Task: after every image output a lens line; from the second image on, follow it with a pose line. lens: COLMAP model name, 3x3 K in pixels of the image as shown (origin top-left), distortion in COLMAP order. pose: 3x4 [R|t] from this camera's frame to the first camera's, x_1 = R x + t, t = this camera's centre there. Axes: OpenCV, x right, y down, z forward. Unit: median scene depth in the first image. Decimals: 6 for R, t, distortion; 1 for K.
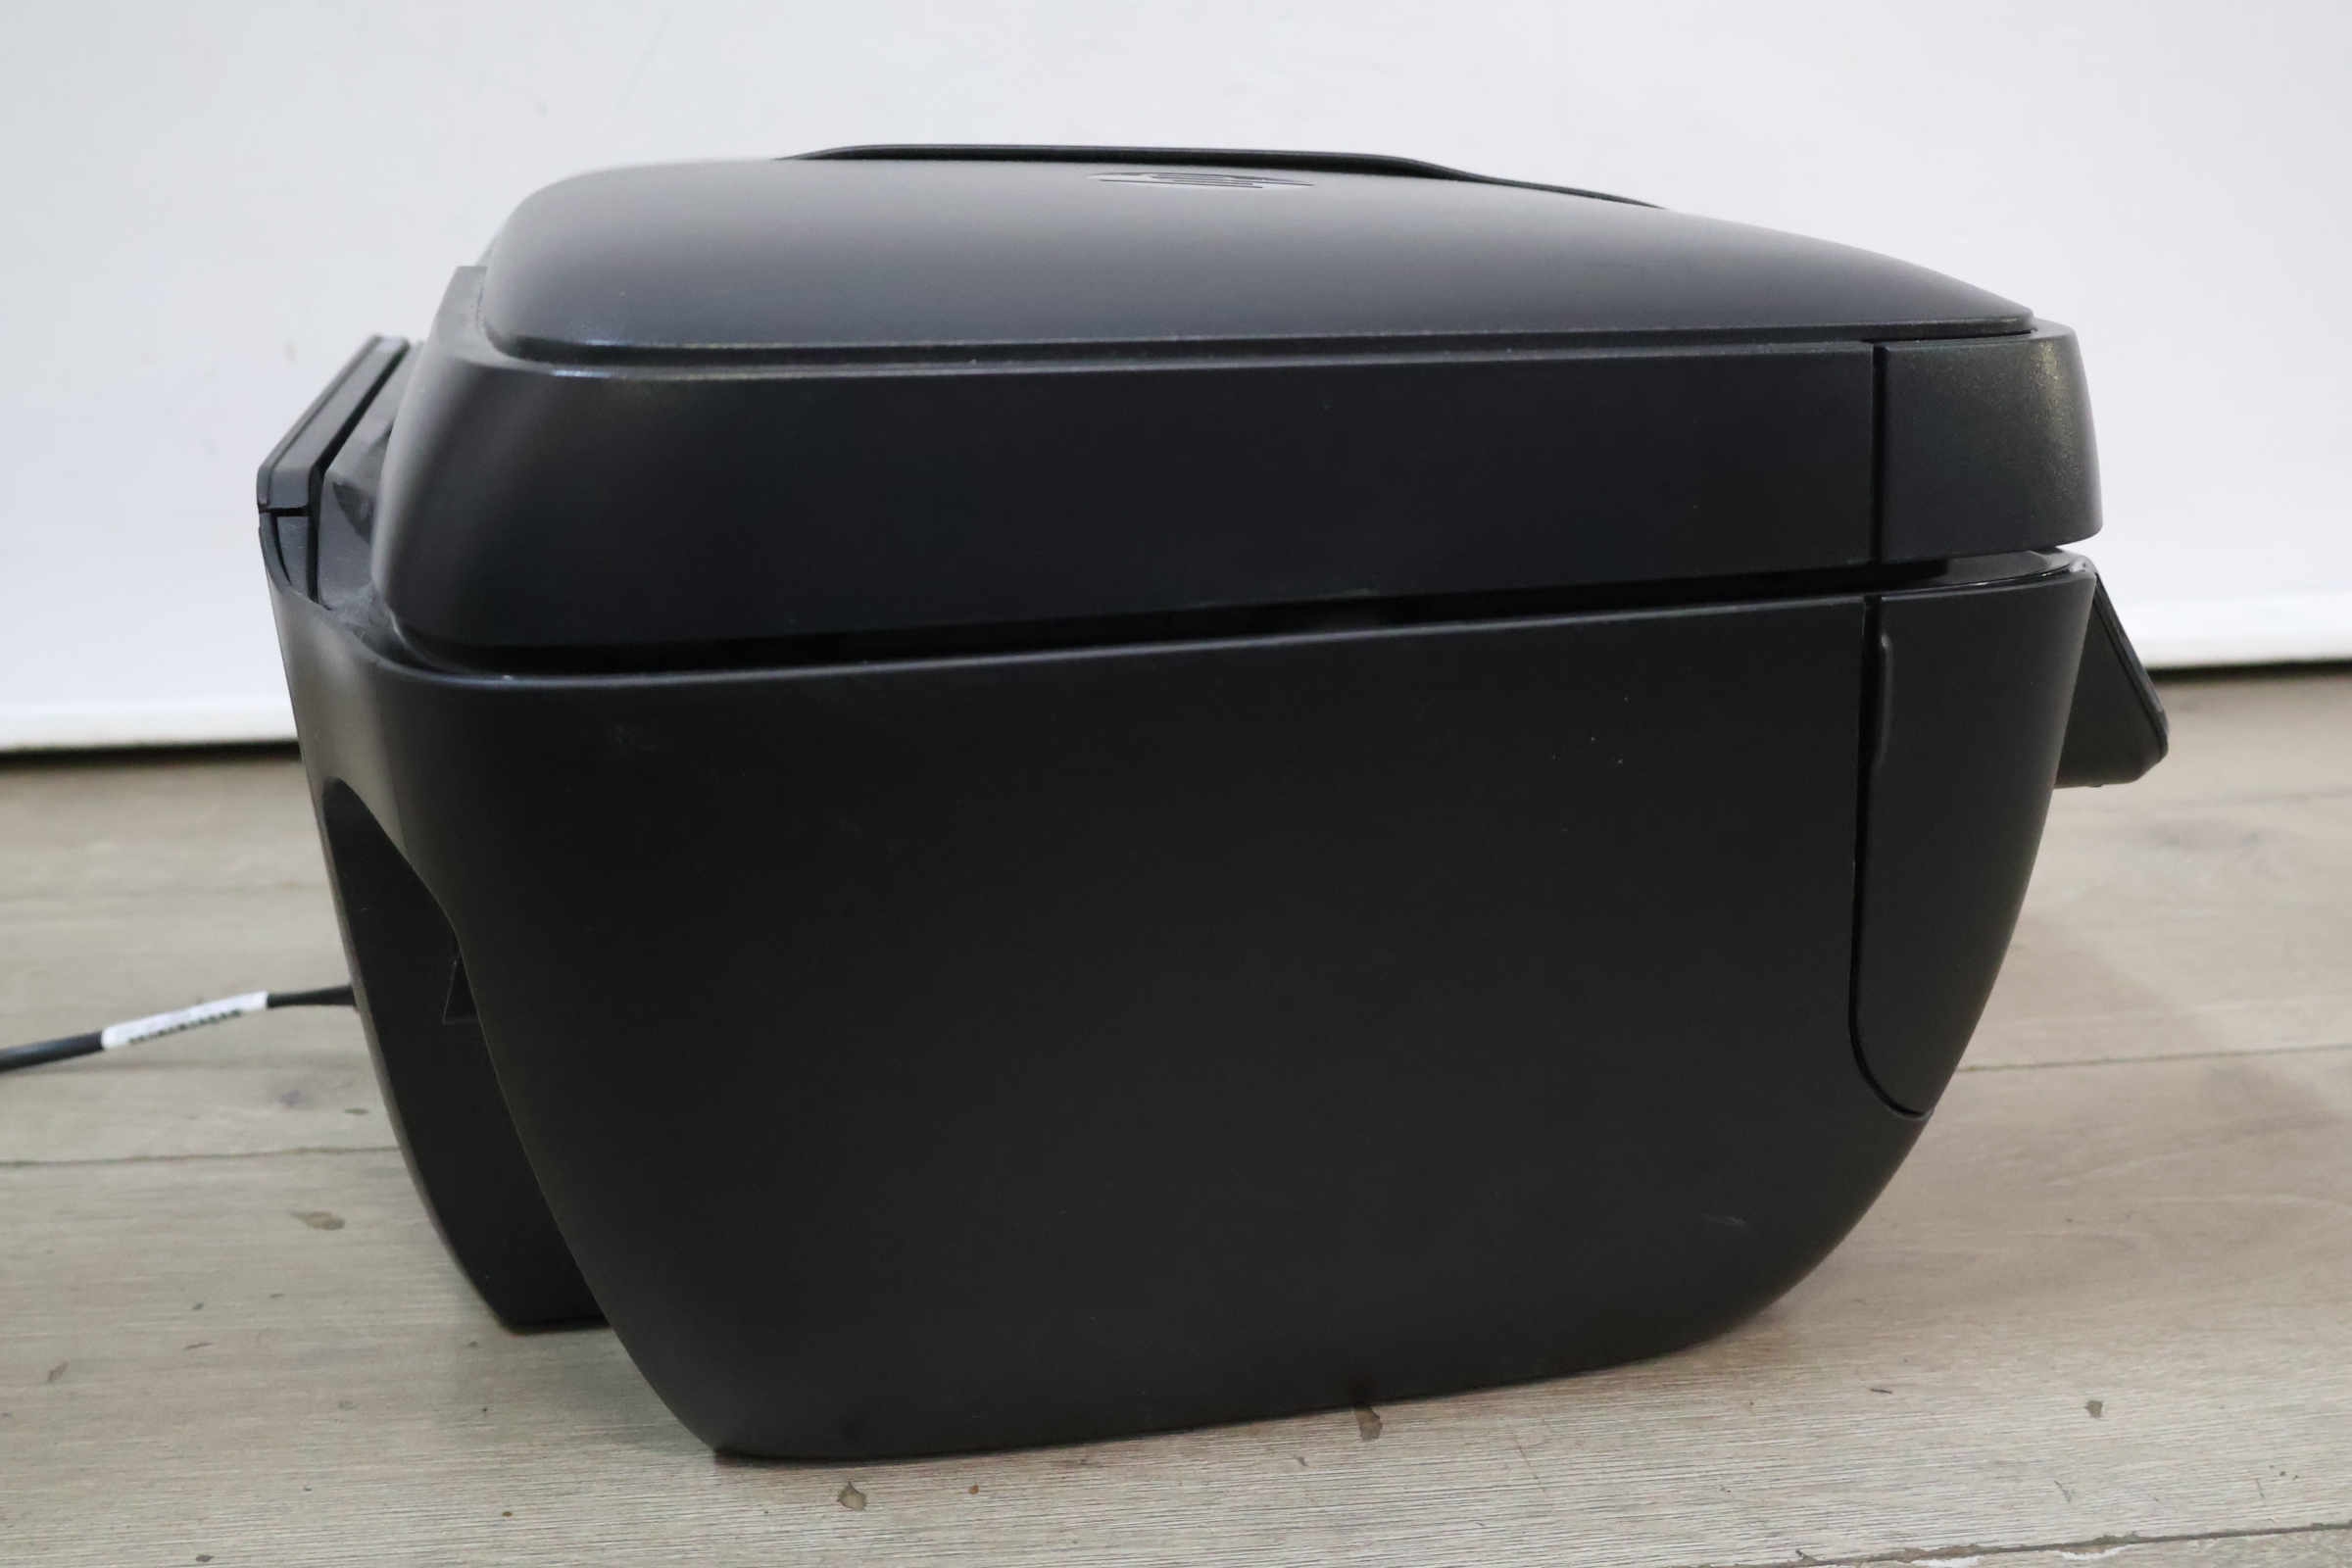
lens RADIAL K [[2443.0, 0, 1171.1], [0, 2443.0, 796.4], [0, 0, 1]] dist [-0.013399, 0.000000]
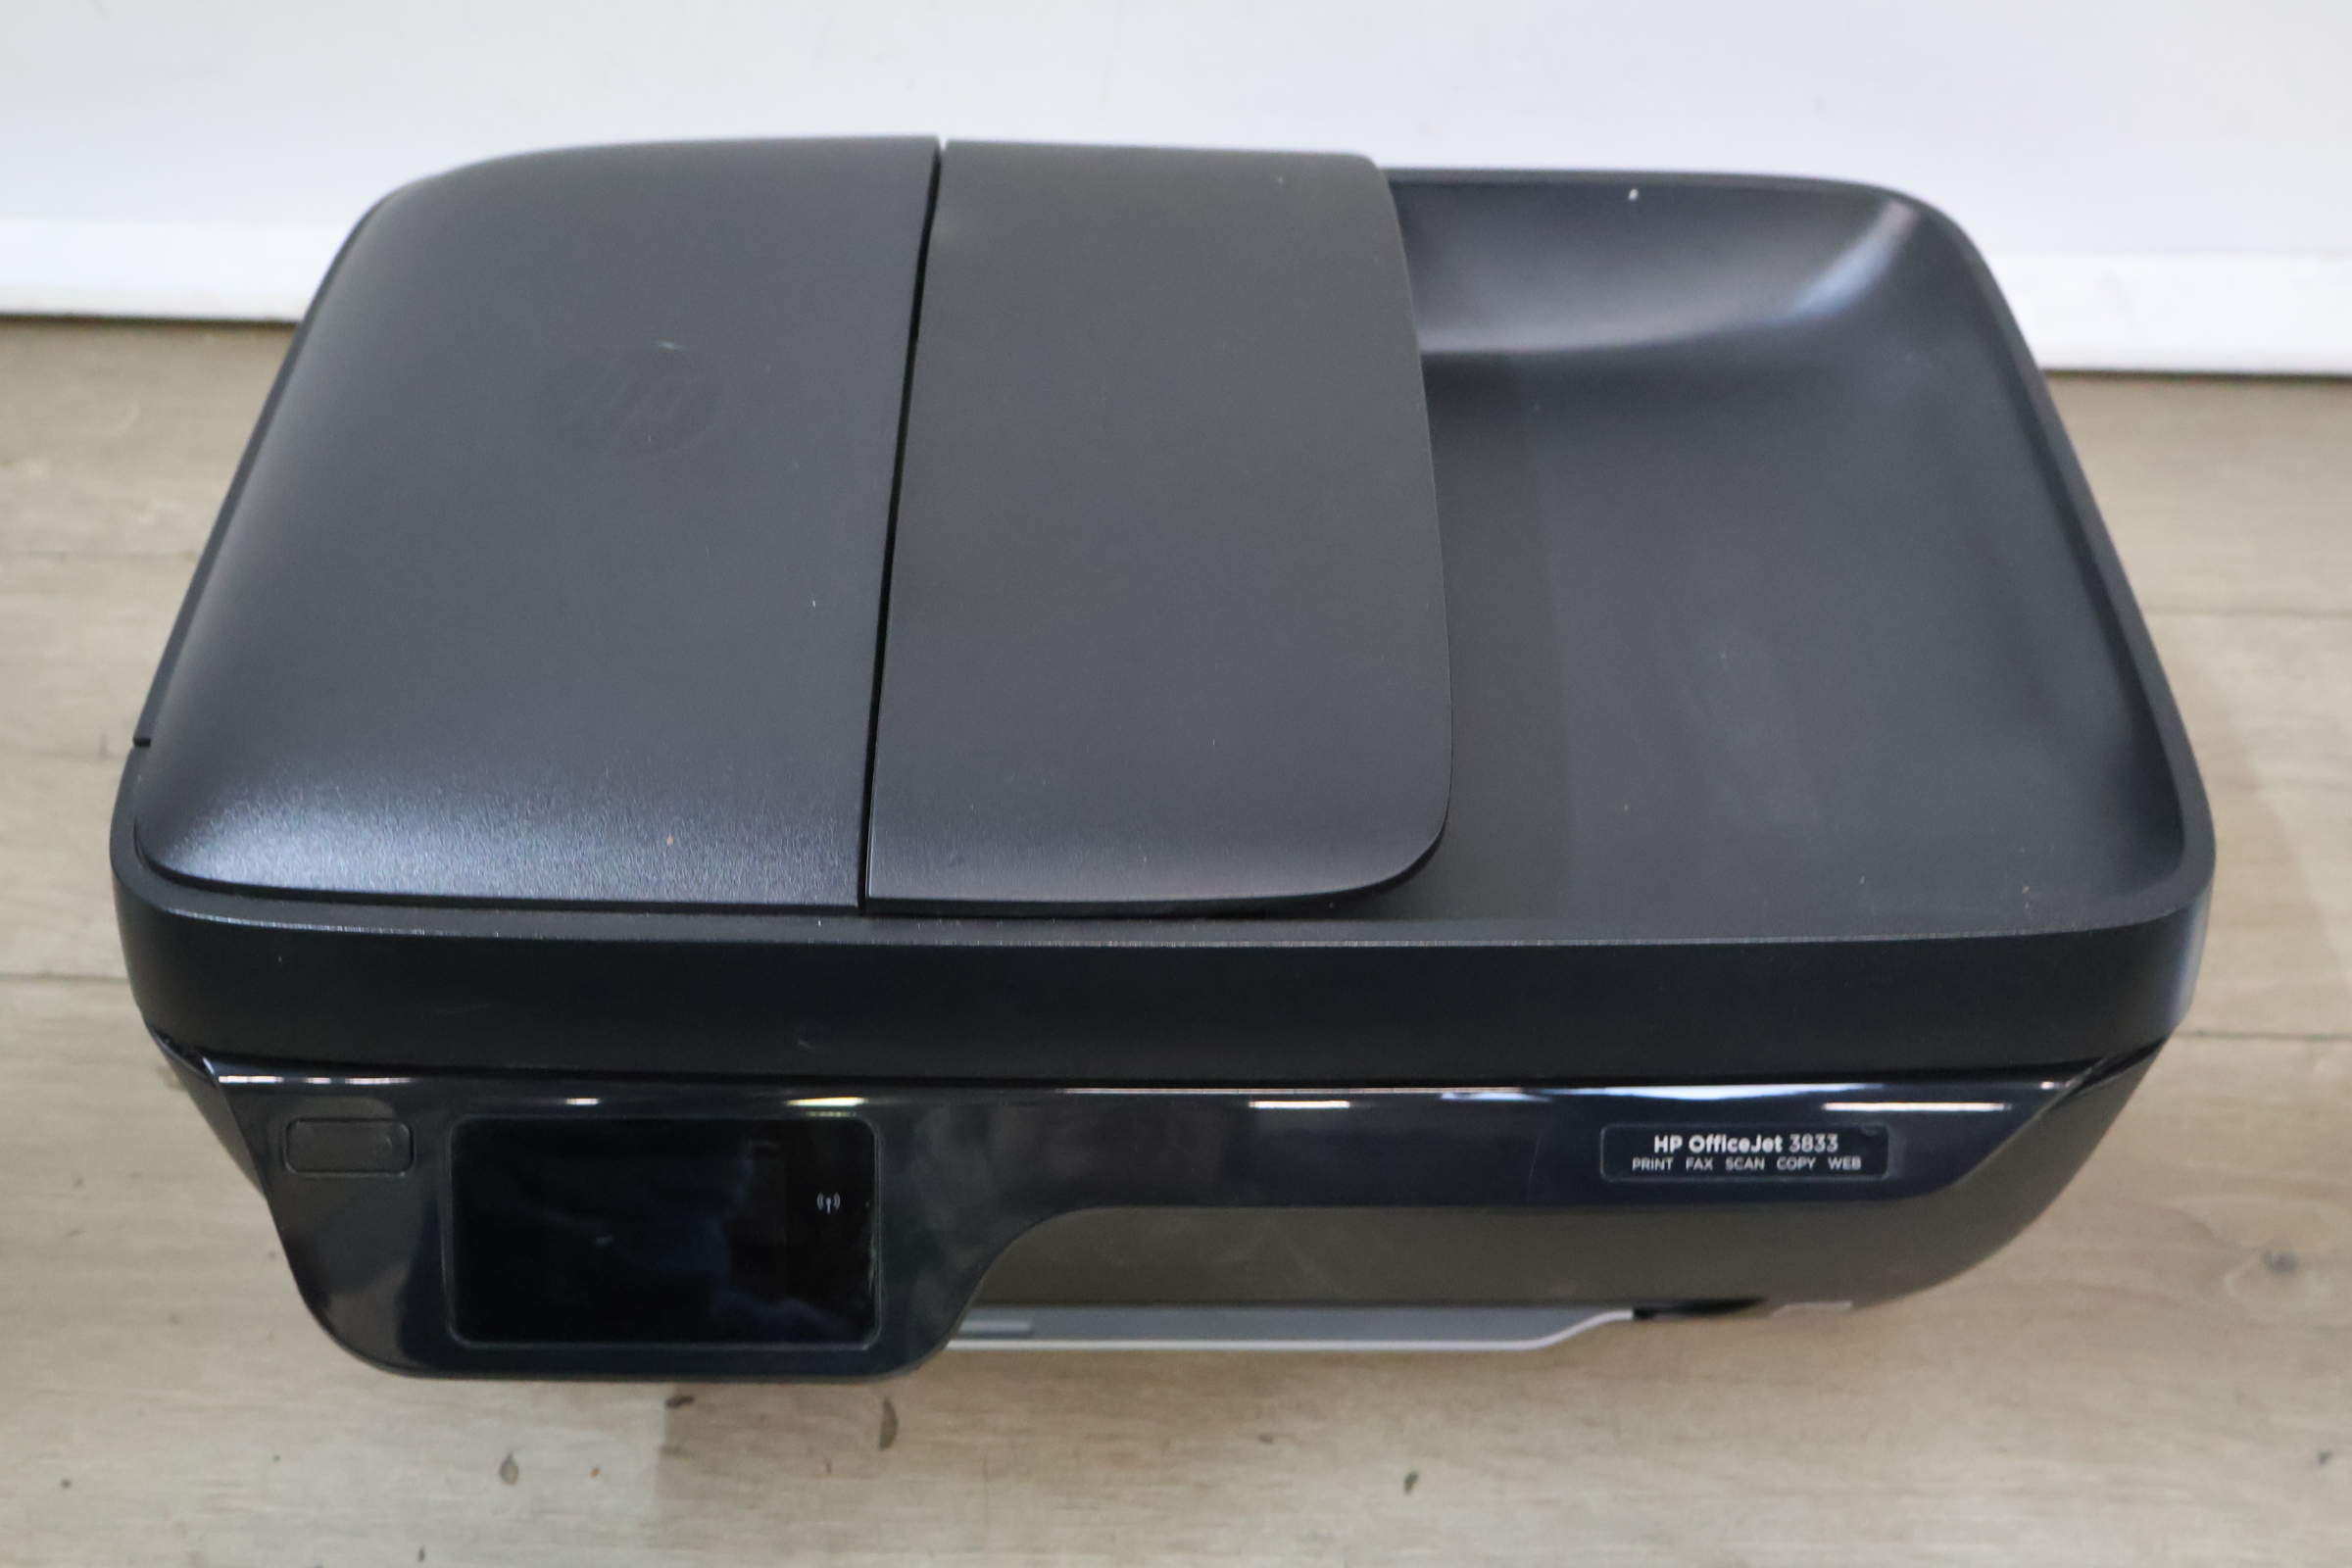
lens RADIAL K [[2443.0, 0, 1185.0], [0, 2443.0, 796.5], [0, 0, 1]] dist [-0.013399, 0.000000]
pose [[0.994551, 0.095487, -0.041828, 0.273414], [-0.064906, 0.881173, 0.468318, -0.723800], [0.081576, -0.463051, 0.882569, -0.044182]]
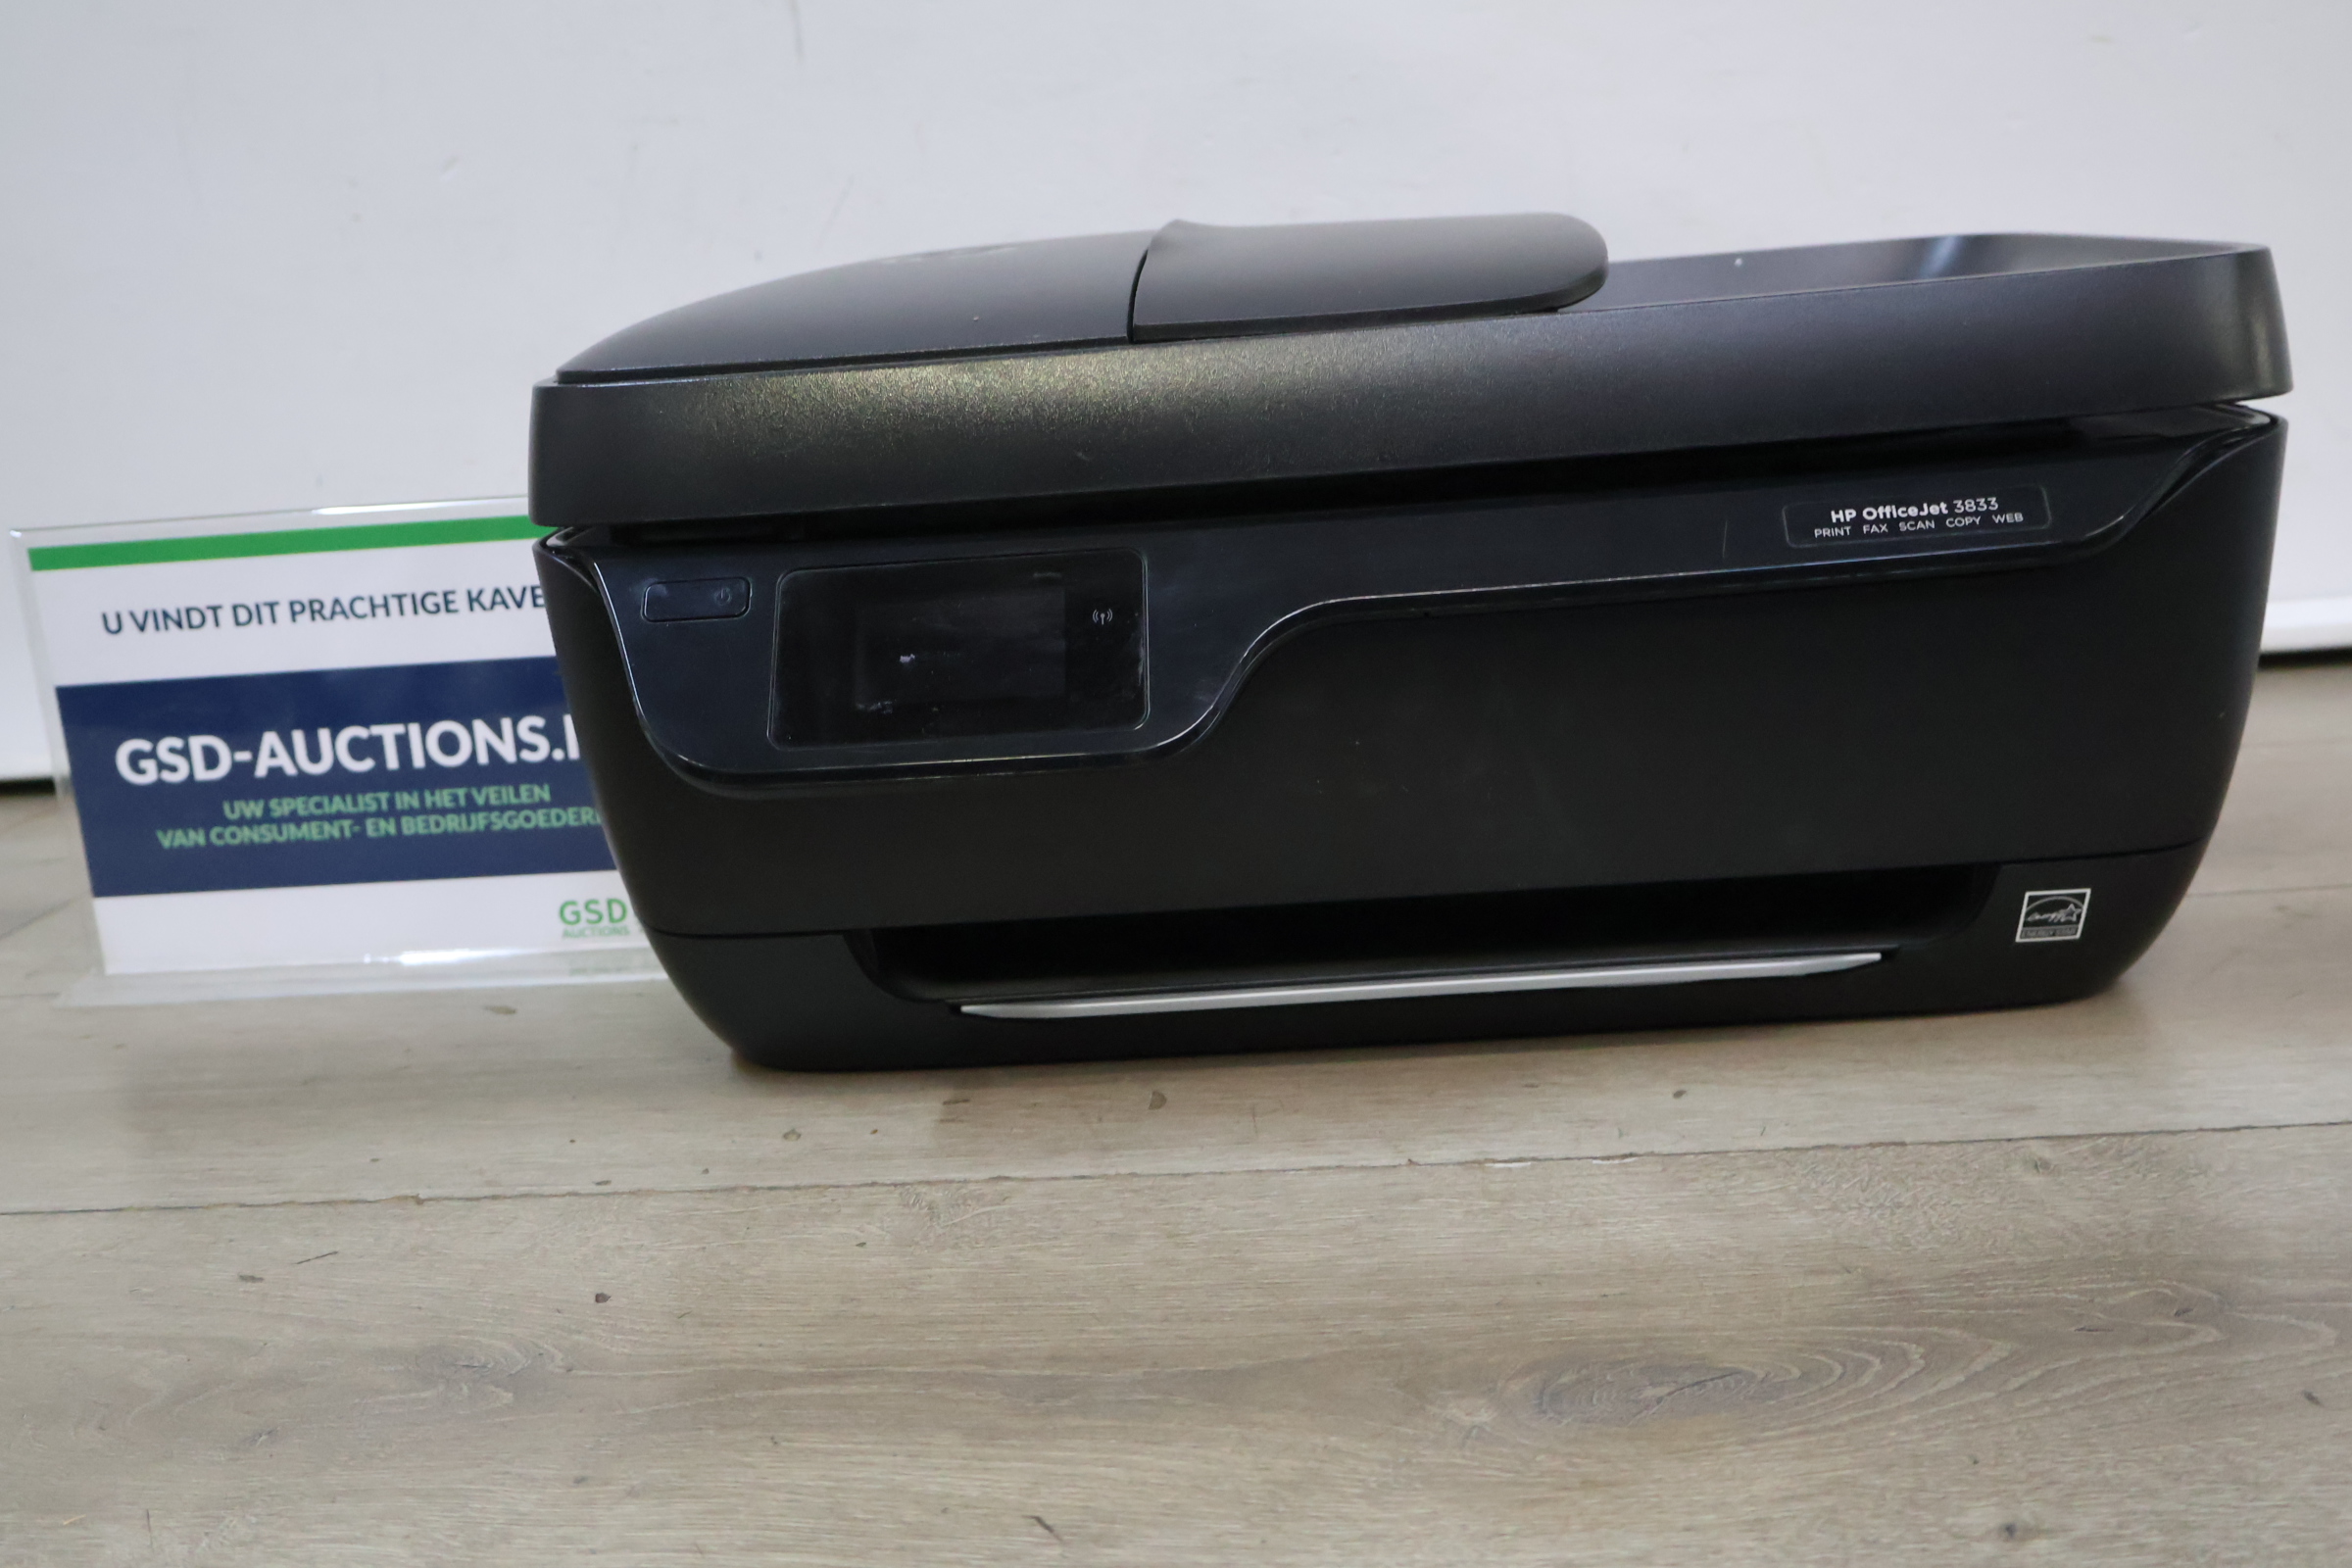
lens RADIAL K [[2443.0, 0, 1171.2], [0, 2443.0, 790.3], [0, 0, 1]] dist [-0.013399, 0.000000]
pose [[0.985272, -0.015609, -0.170278, 0.334167], [0.003588, 0.997493, -0.070678, 0.176903], [0.170954, 0.069026, 0.982858, -0.405323]]
